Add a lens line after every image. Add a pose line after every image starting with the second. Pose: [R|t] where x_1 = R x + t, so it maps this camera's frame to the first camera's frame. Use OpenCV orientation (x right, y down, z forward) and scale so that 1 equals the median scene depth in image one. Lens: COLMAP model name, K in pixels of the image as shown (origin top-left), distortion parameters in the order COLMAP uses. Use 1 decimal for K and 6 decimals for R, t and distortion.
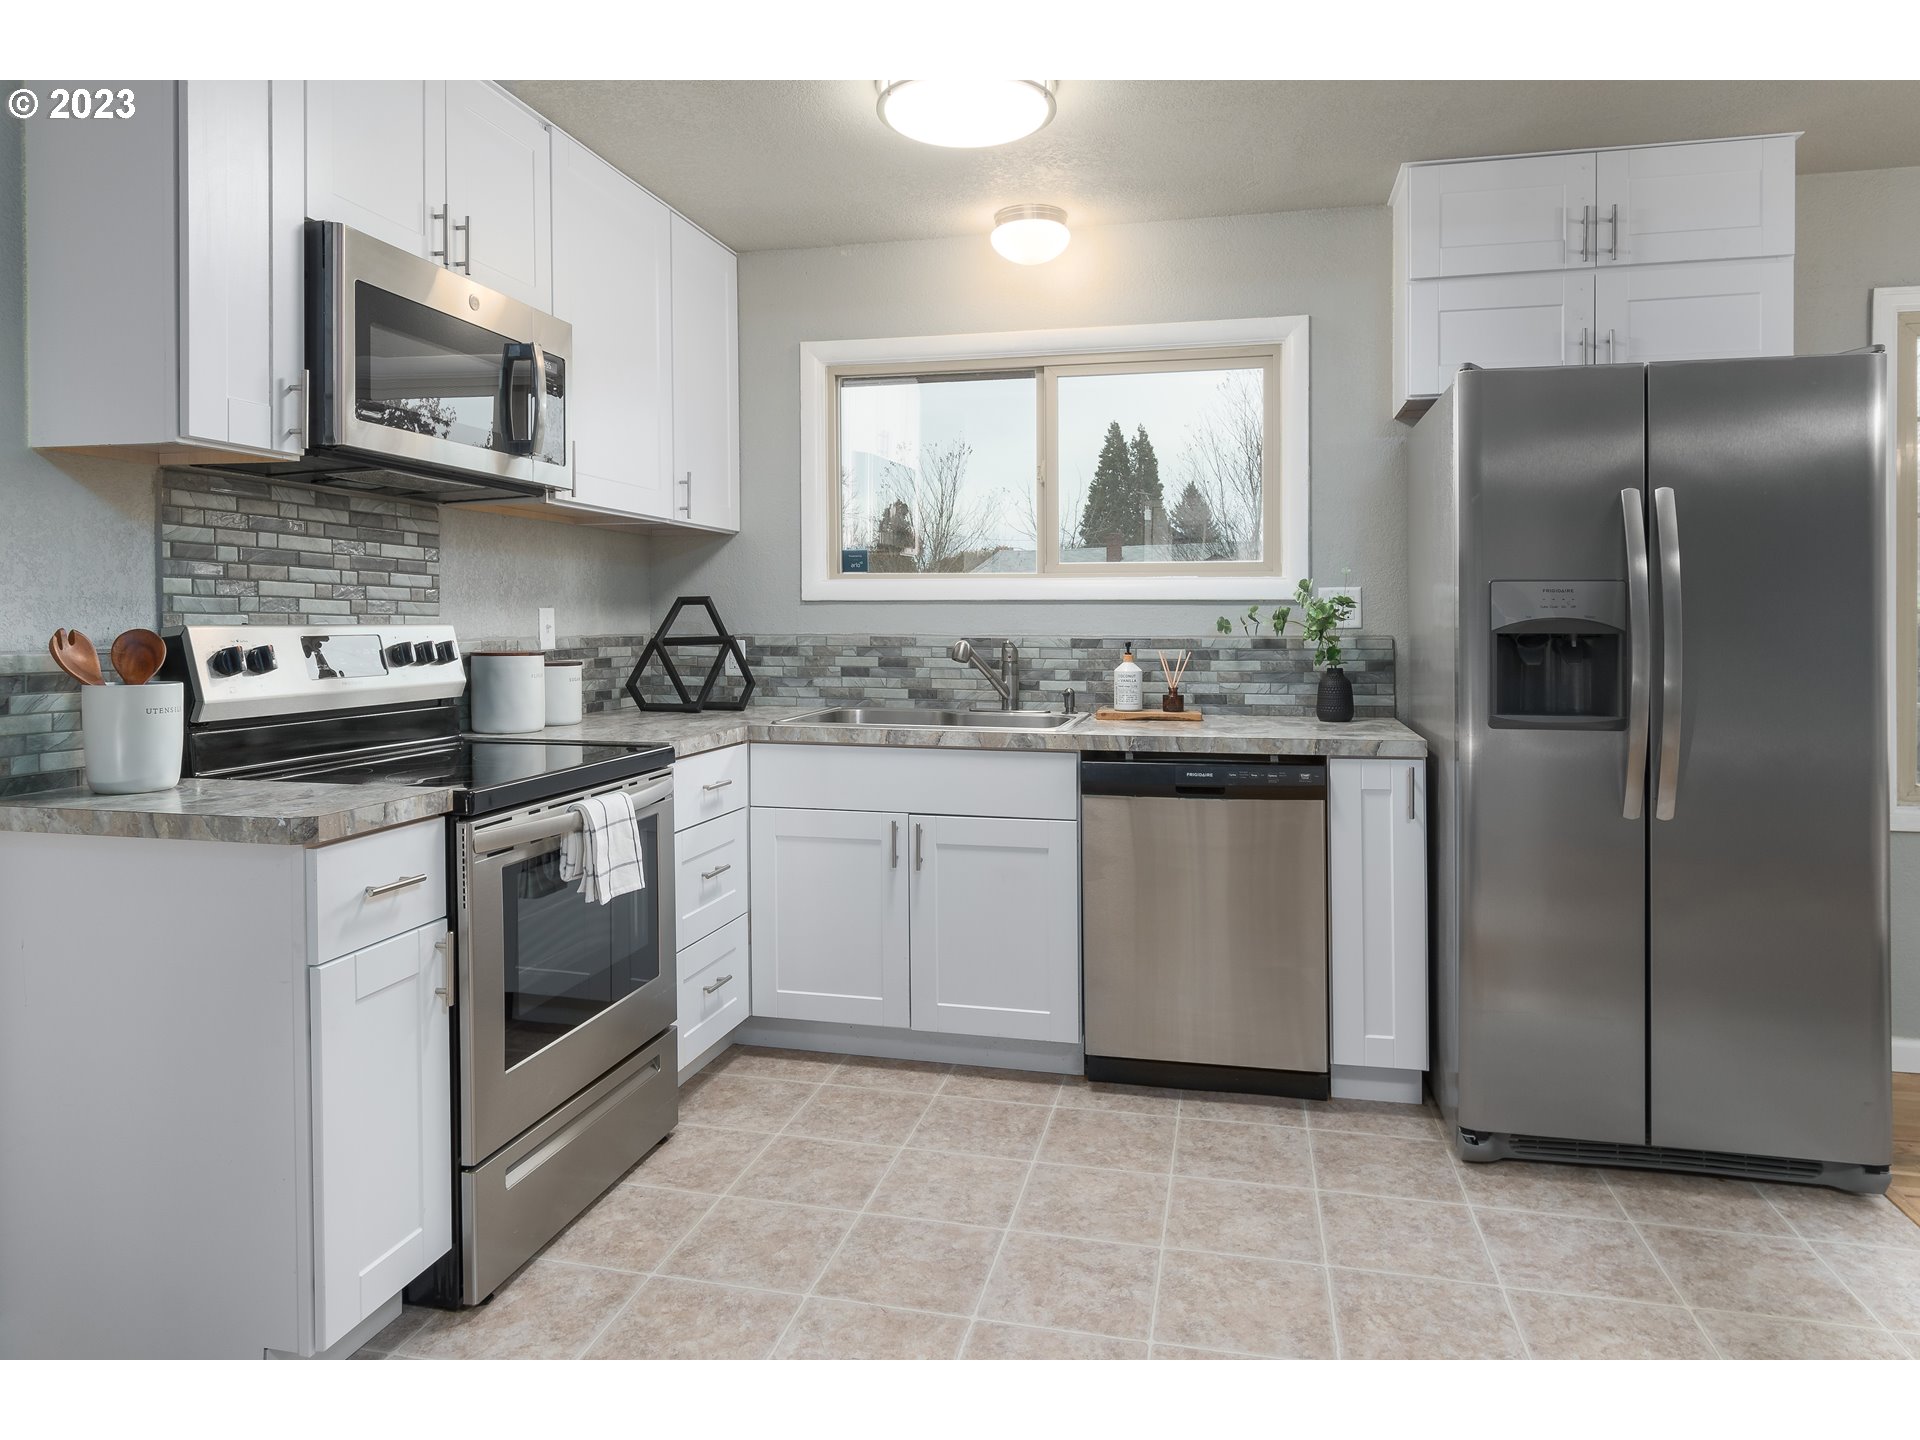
lens RADIAL K [[1192.3, 0, 1003.7], [0, 1192.3, 609.0], [0, 0, 1]] dist [0.002616, -0.001239]
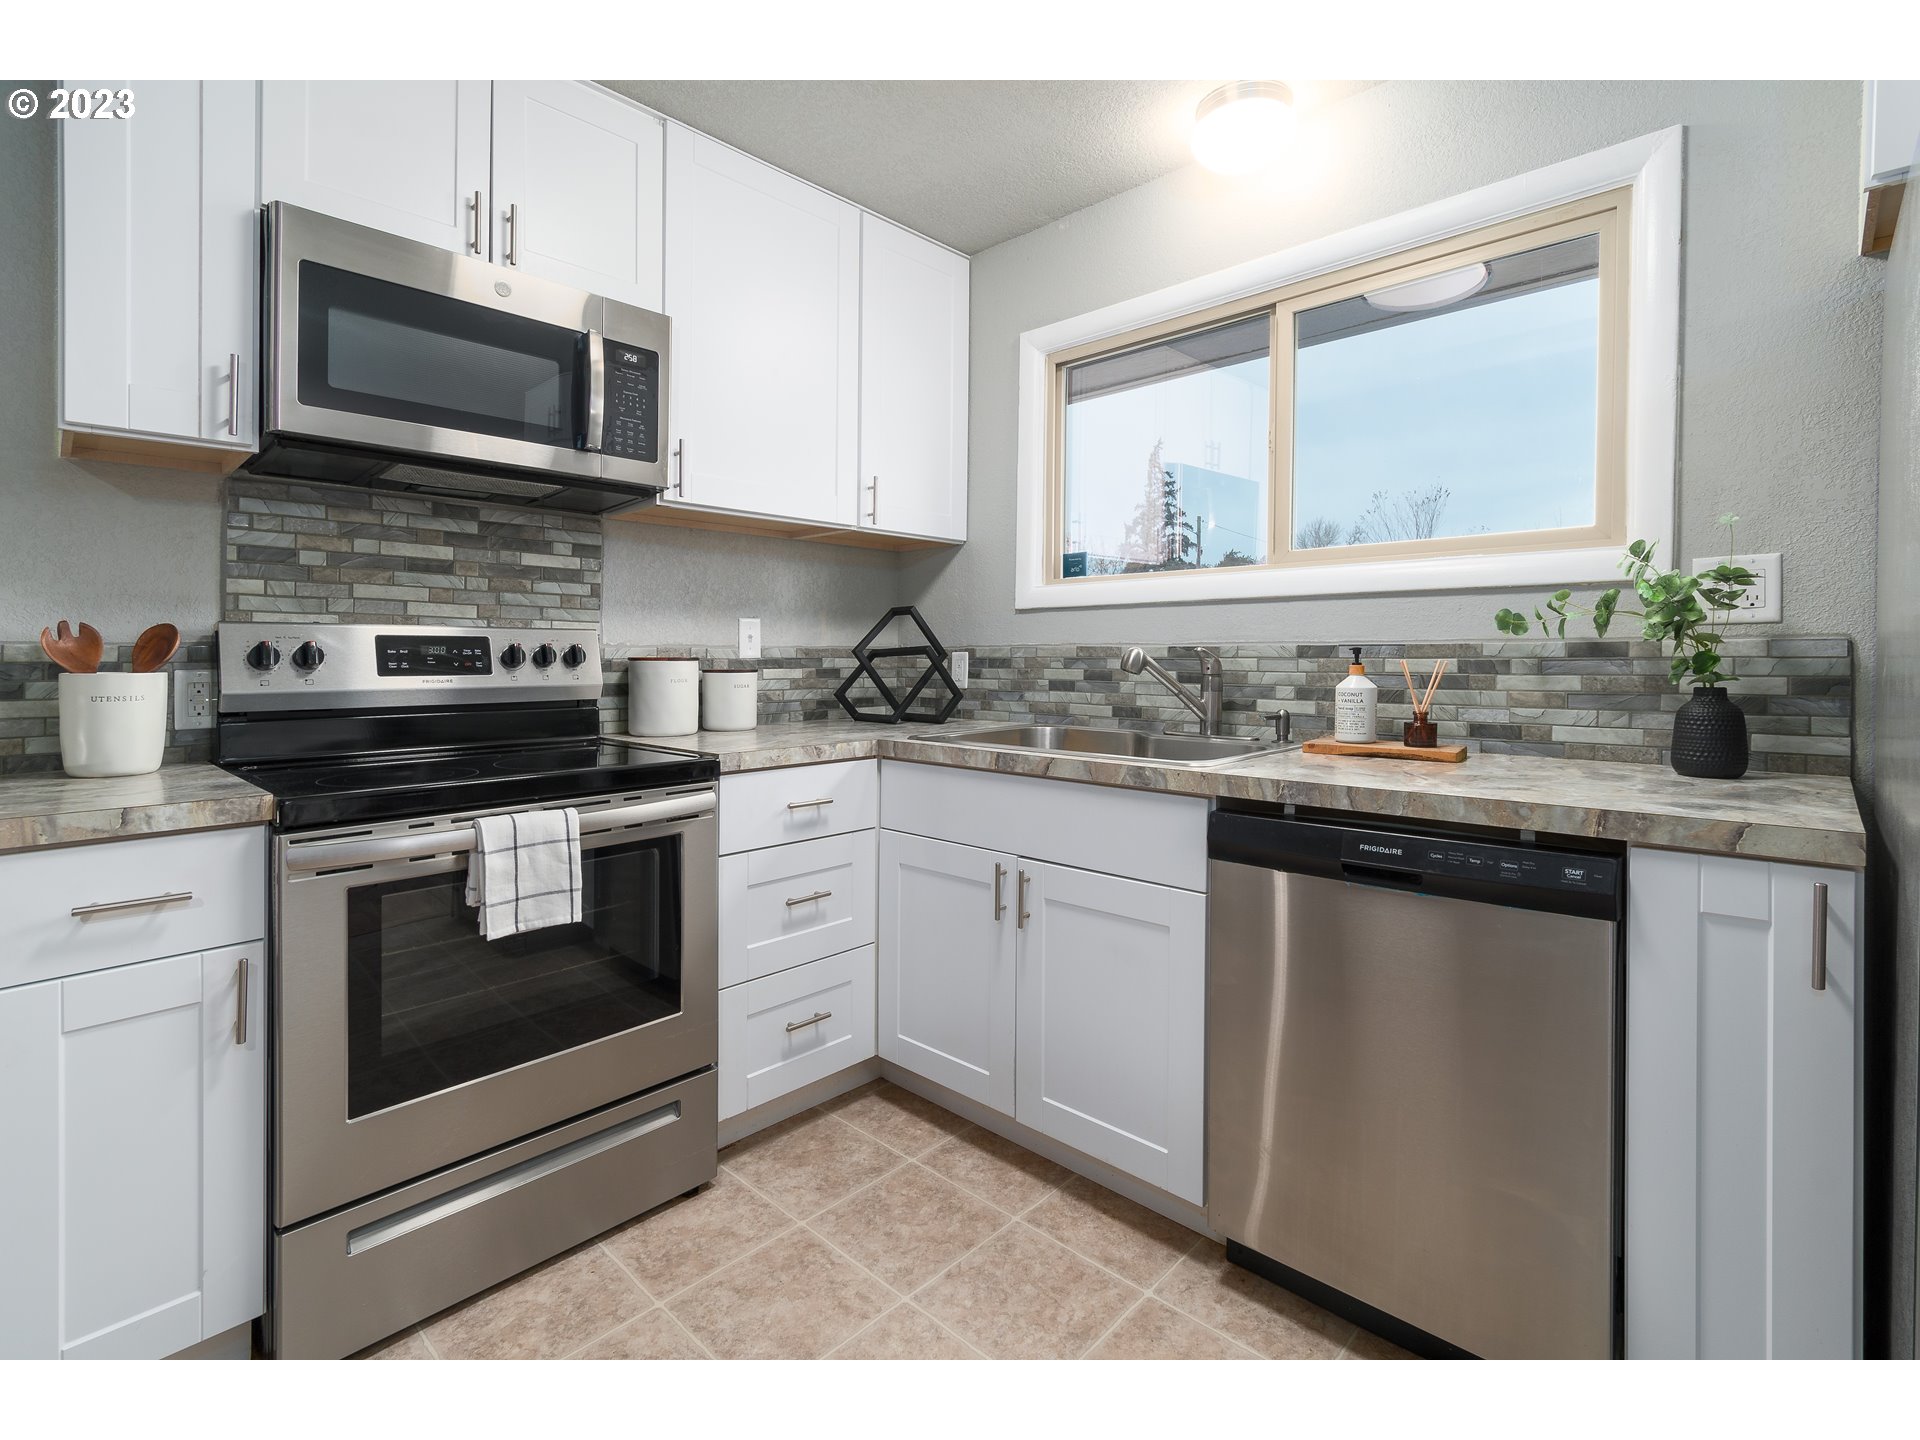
lens RADIAL K [[886.6, 0, 1015.3], [0, 886.6, 673.2], [0, 0, 1]] dist [0.002773, 0.001502]
pose [[0.854902, 0.005896, -0.518757, 0.242068], [0.007052, 0.999711, 0.022984, 0.034180], [0.518742, -0.023308, 0.854613, 0.504083]]
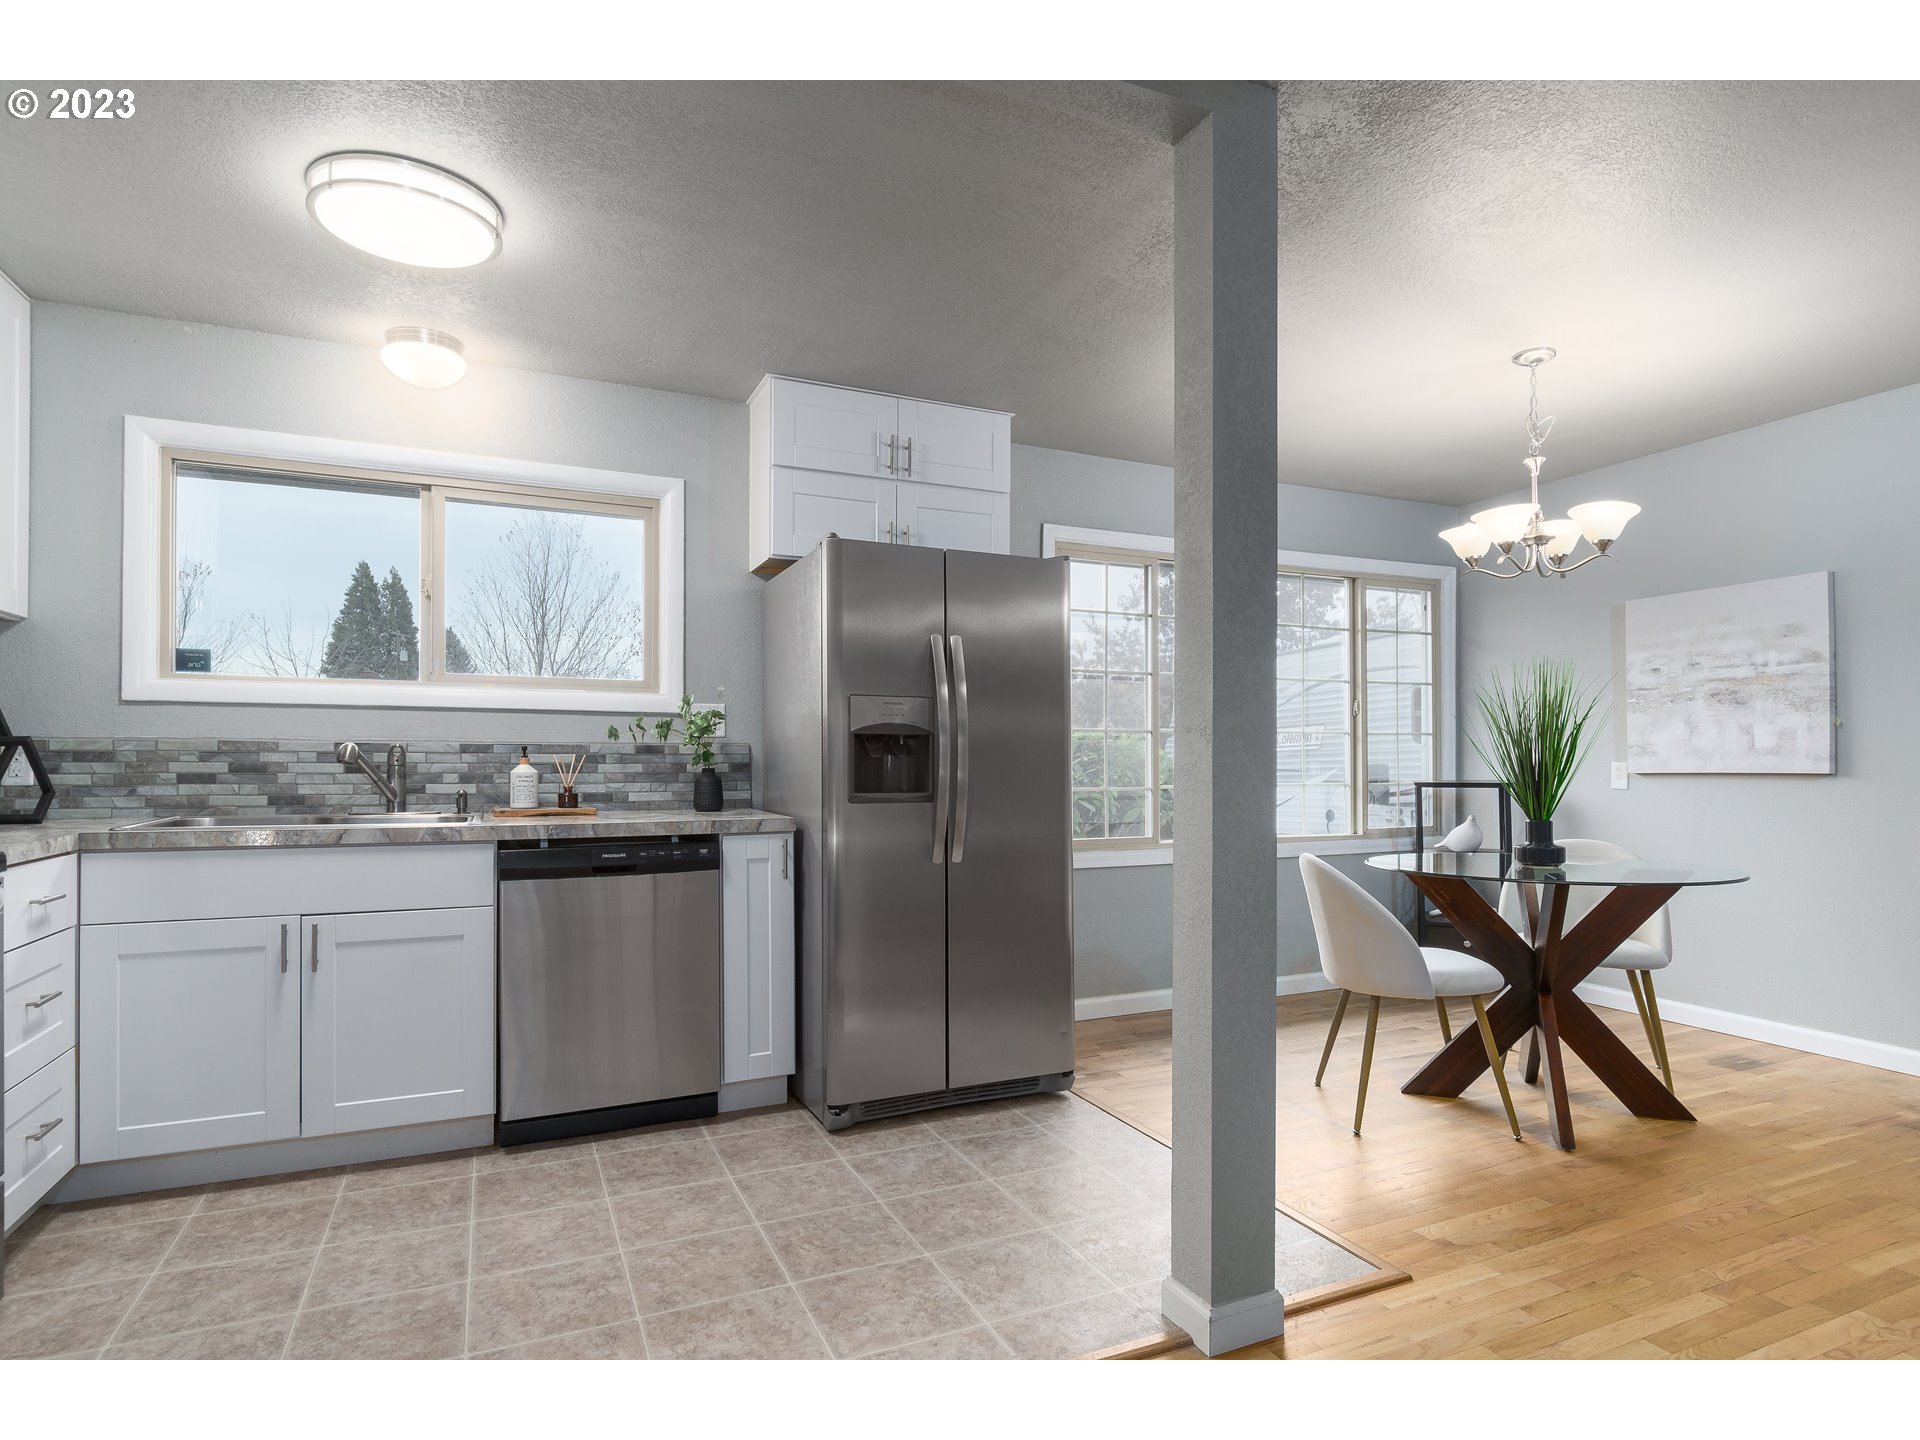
lens RADIAL K [[1022.7, 0, 1000.4], [0, 1022.7, 728.0], [0, 0, 1]] dist [0.006937, -0.005944]
pose [[0.785579, 0.019254, 0.618462, -0.158242], [-0.003113, 0.999626, -0.027166, 0.041000], [-0.618754, 0.019415, 0.785345, -0.015798]]
